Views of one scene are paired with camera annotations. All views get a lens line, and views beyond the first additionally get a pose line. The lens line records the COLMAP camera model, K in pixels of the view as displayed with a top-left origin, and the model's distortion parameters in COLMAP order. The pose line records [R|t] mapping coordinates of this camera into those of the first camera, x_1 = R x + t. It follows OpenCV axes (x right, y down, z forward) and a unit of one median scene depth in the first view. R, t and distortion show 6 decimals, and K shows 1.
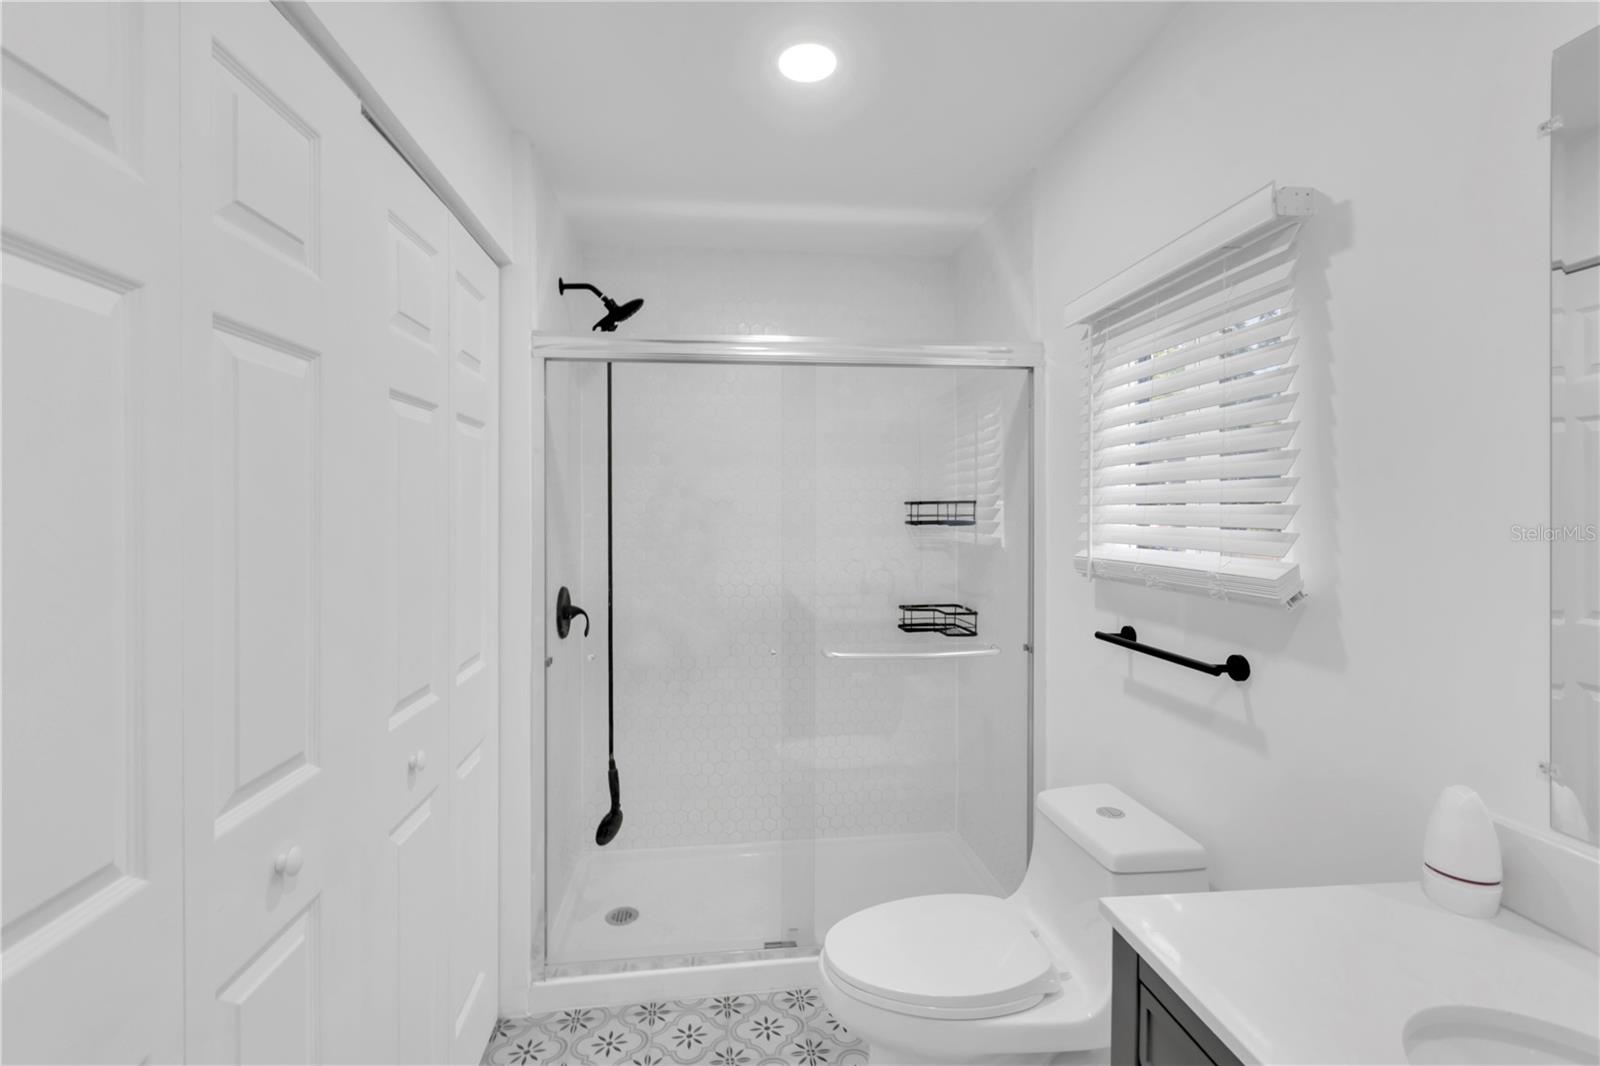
lens RADIAL K [[709.9, 0, 794.3], [0, 709.9, 517.6], [0, 0, 1]] dist [0.000082, 0.000669]
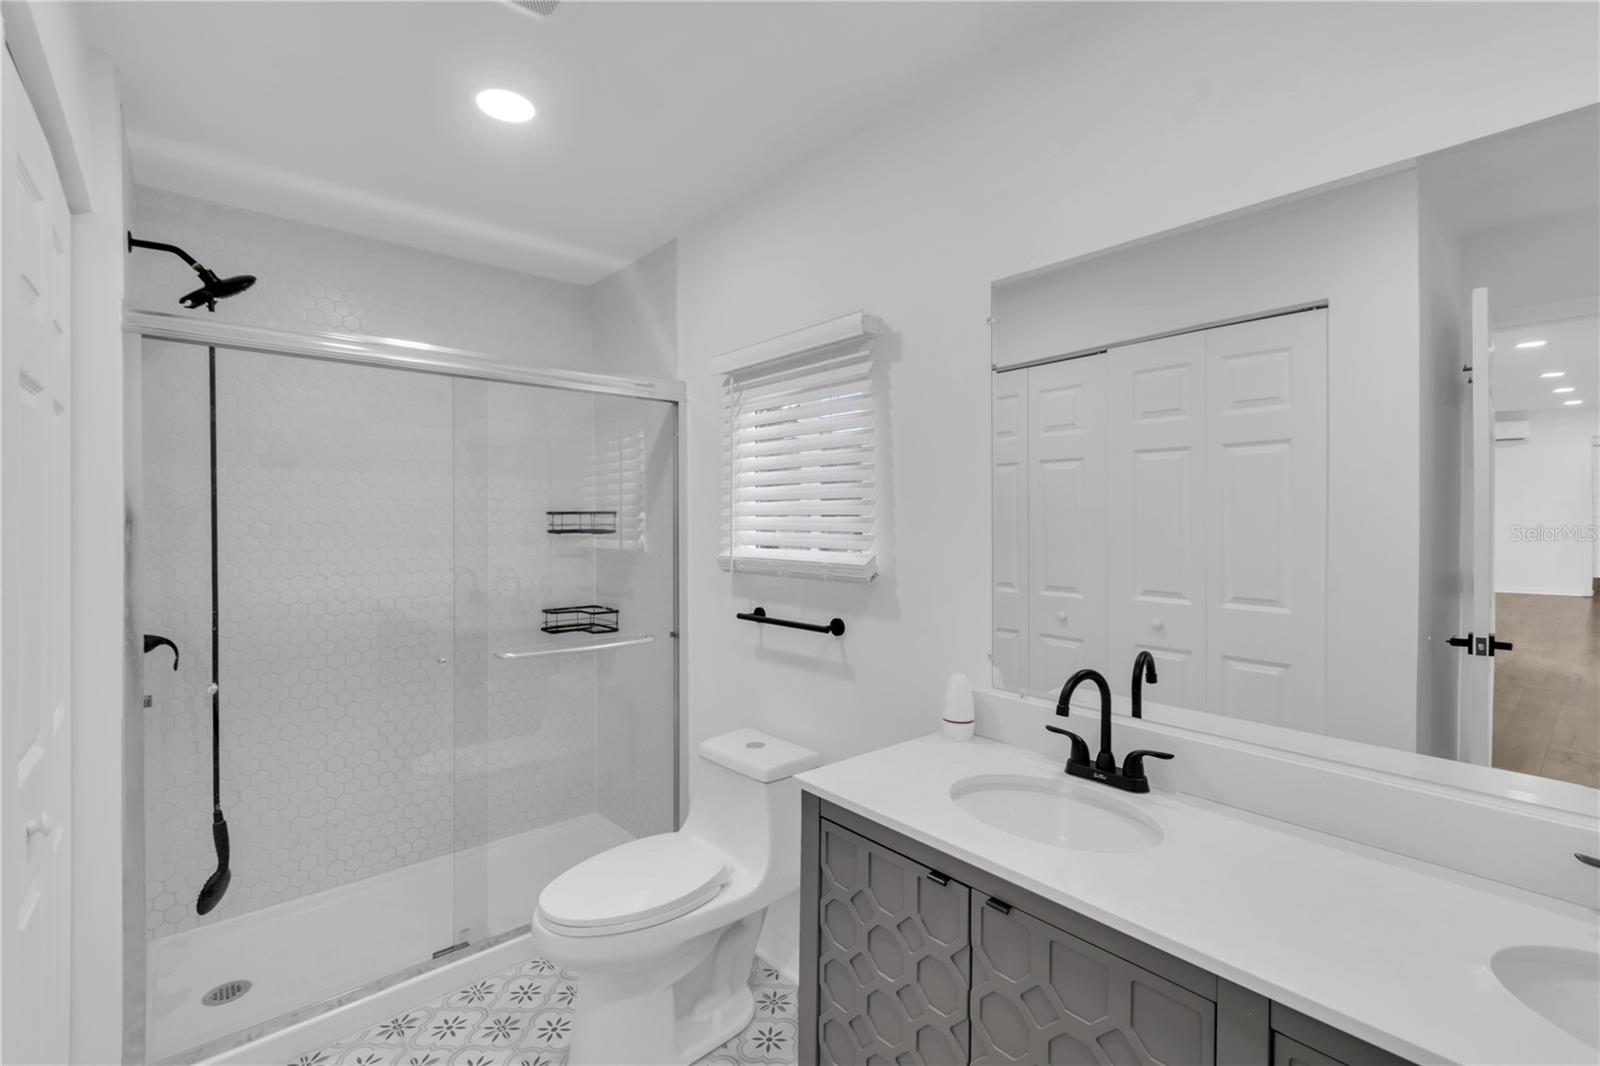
lens RADIAL K [[715.9, 0, 796.6], [0, 715.9, 527.1], [0, 0, 1]] dist [0.002288, 0.000497]
pose [[0.823152, -0.003431, 0.567811, -0.191416], [0.003145, 0.999994, 0.001484, 0.000440], [-0.567813, 0.000564, 0.823158, -0.119379]]
